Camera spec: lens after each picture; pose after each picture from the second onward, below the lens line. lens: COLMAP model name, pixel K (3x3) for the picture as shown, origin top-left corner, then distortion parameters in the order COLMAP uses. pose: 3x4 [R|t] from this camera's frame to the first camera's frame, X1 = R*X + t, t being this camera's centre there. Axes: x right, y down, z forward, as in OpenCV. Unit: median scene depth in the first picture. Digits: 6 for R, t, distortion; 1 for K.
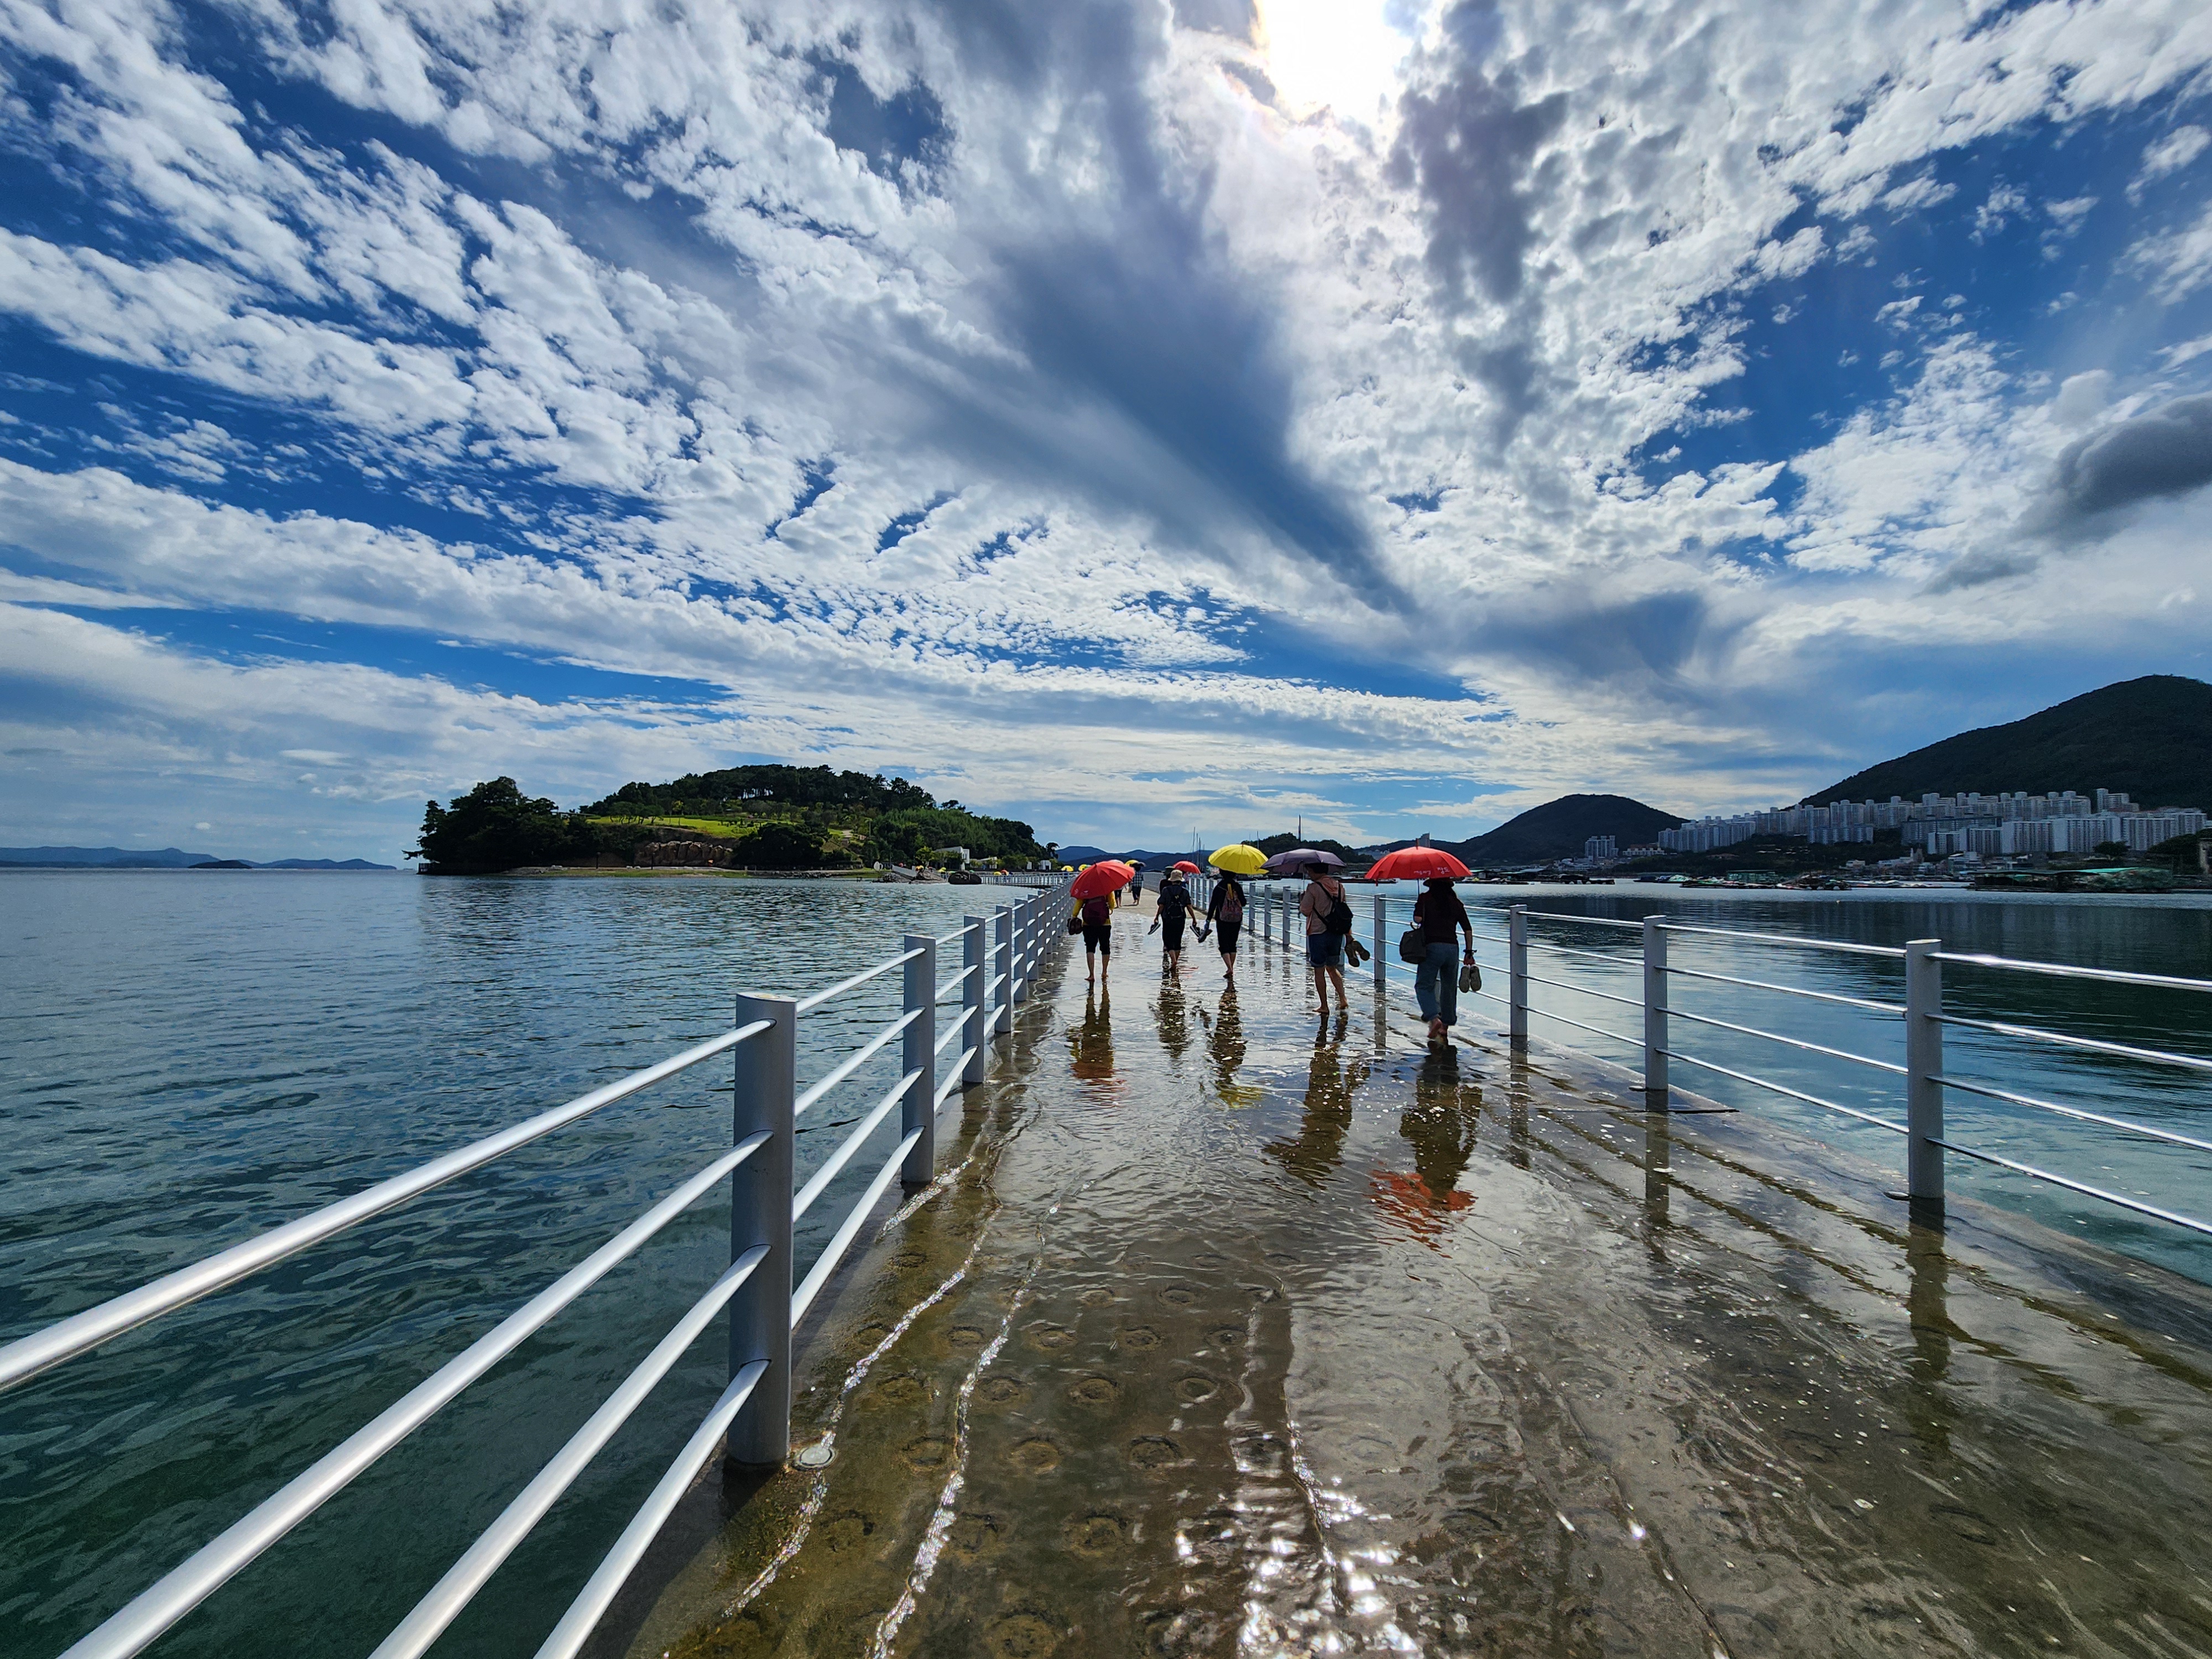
lens RADIAL K [[882.3, 0, 1106.0], [0, 882.3, 829.5], [0, 0, 1]] dist [0.000512, -0.000018]
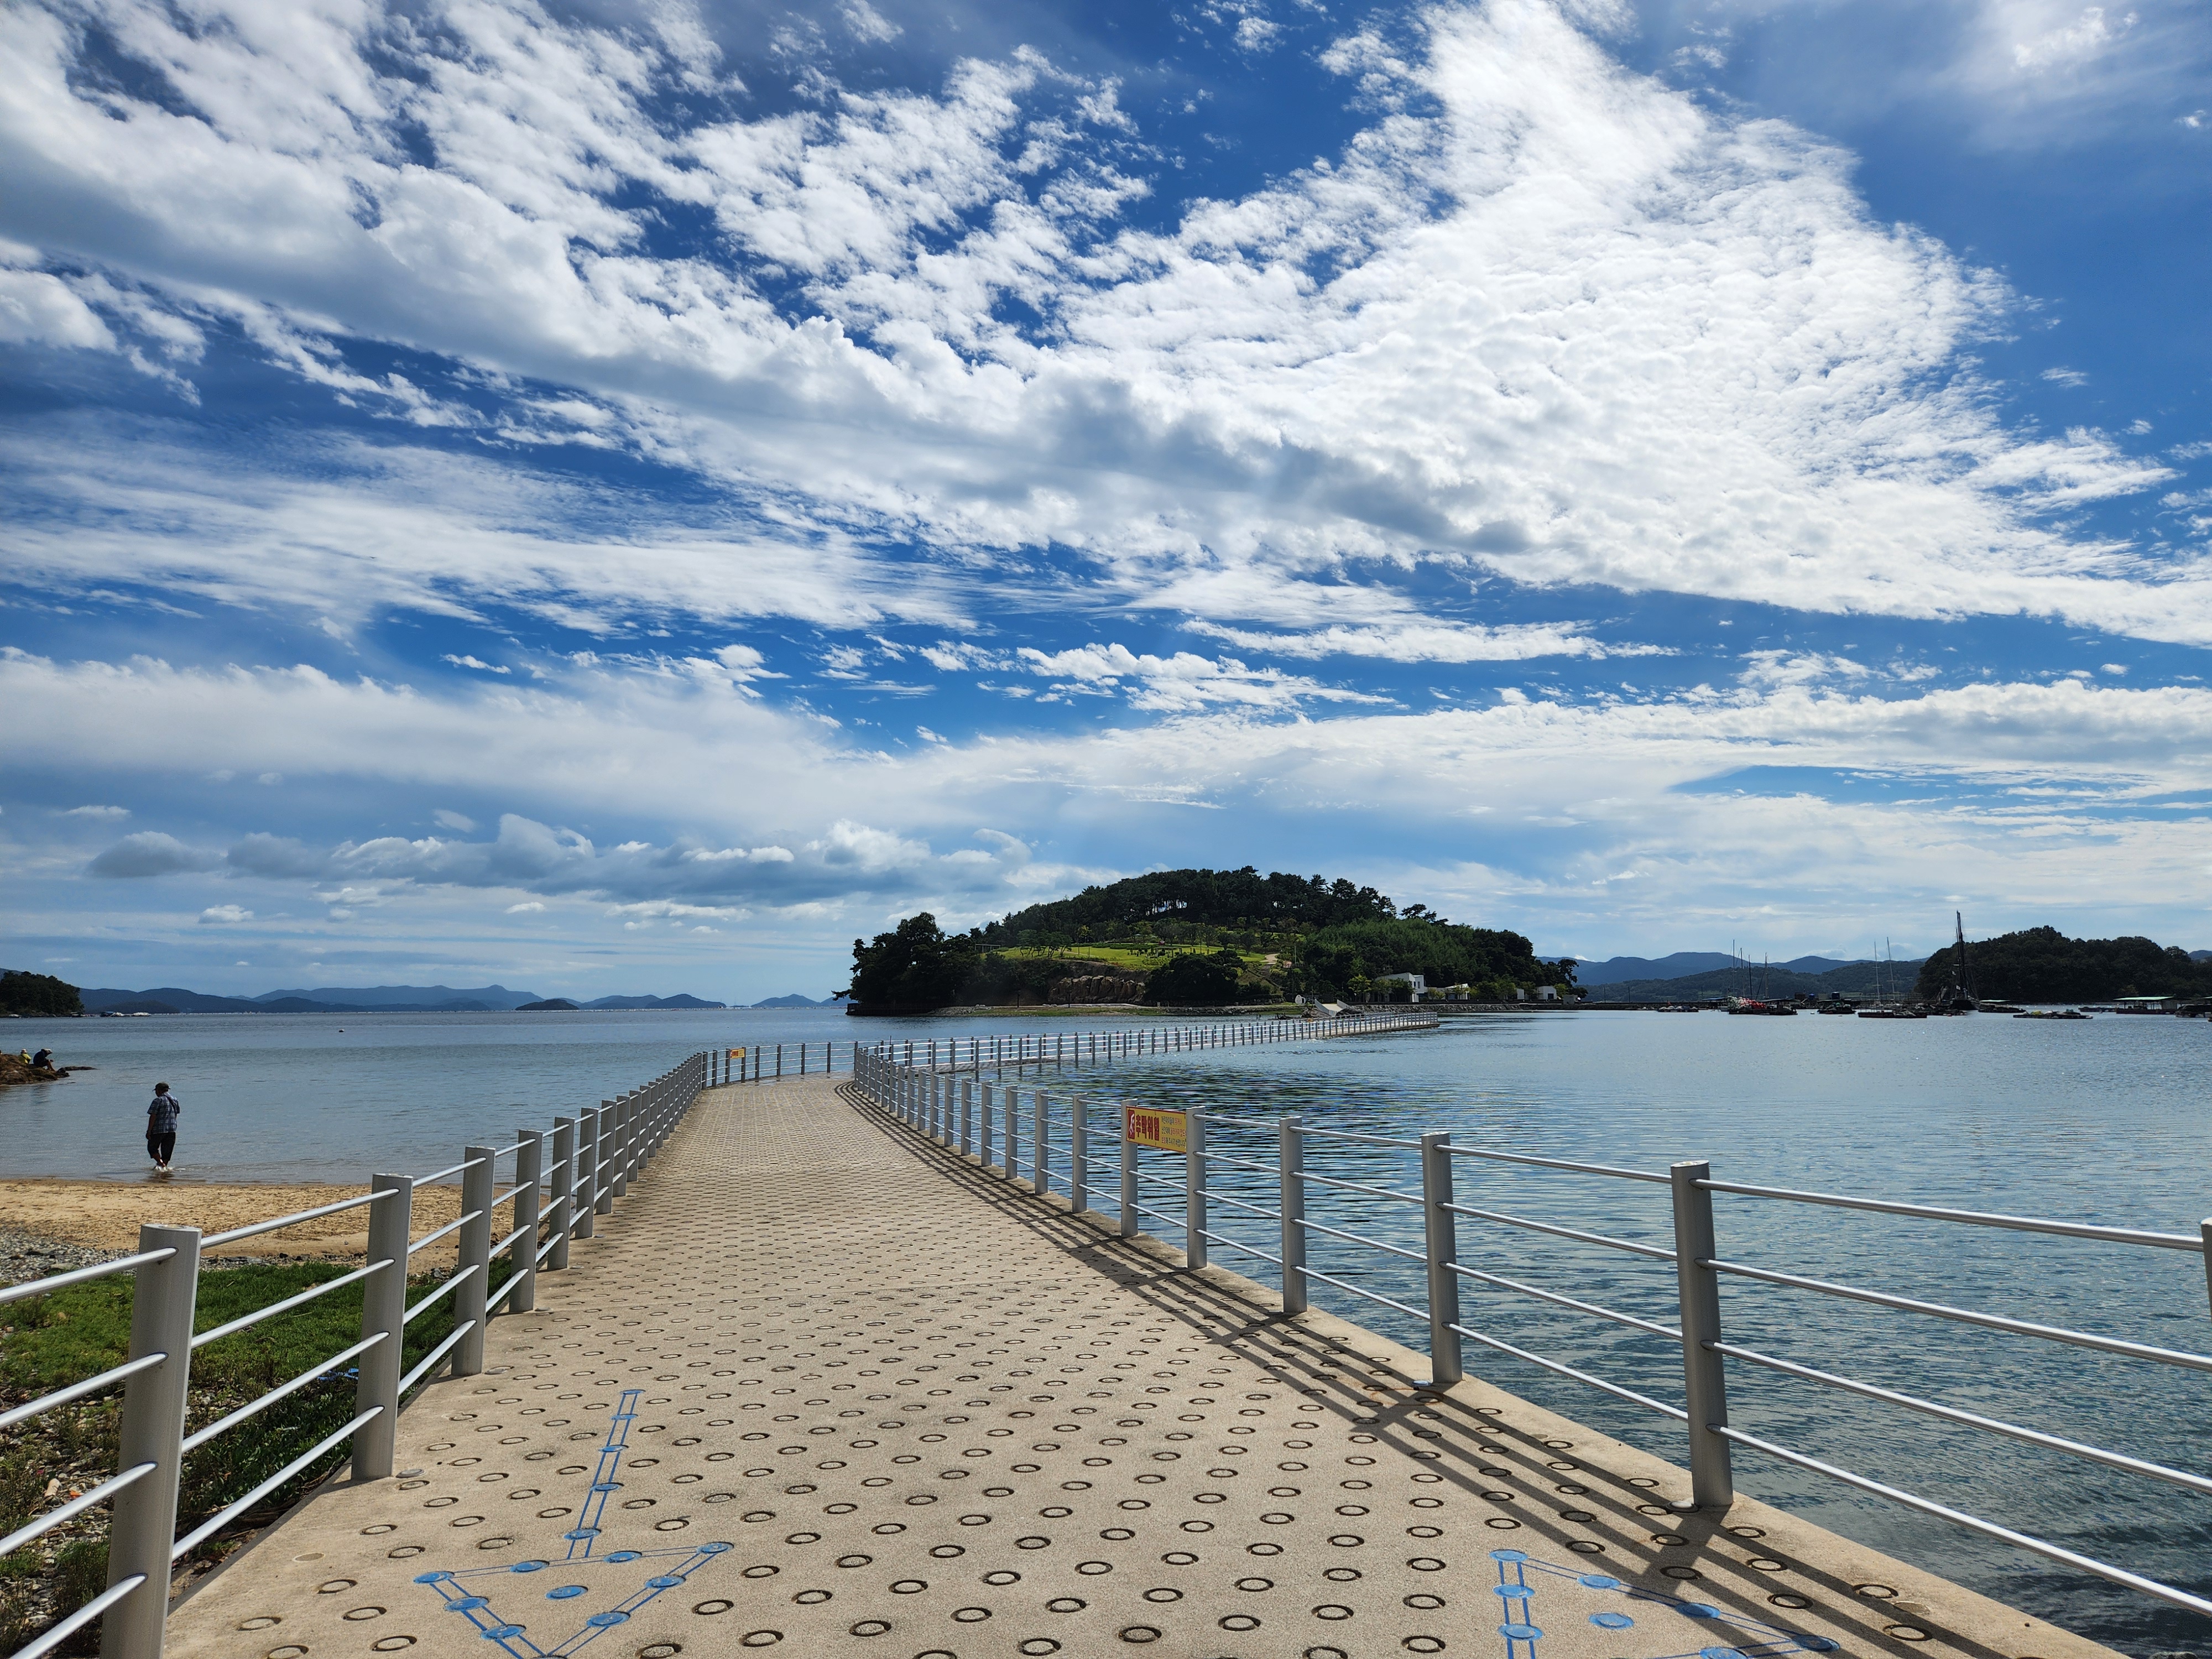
lens RADIAL K [[1581.3, 0, 1106.0], [0, 1581.3, 829.5], [0, 0, 1]] dist [0.007699, 0.003571]
pose [[0.914151, -0.056108, -0.401473, 0.167271], [0.031728, 0.997240, -0.067127, -0.022616], [0.404131, 0.048626, 0.913408, -0.420950]]
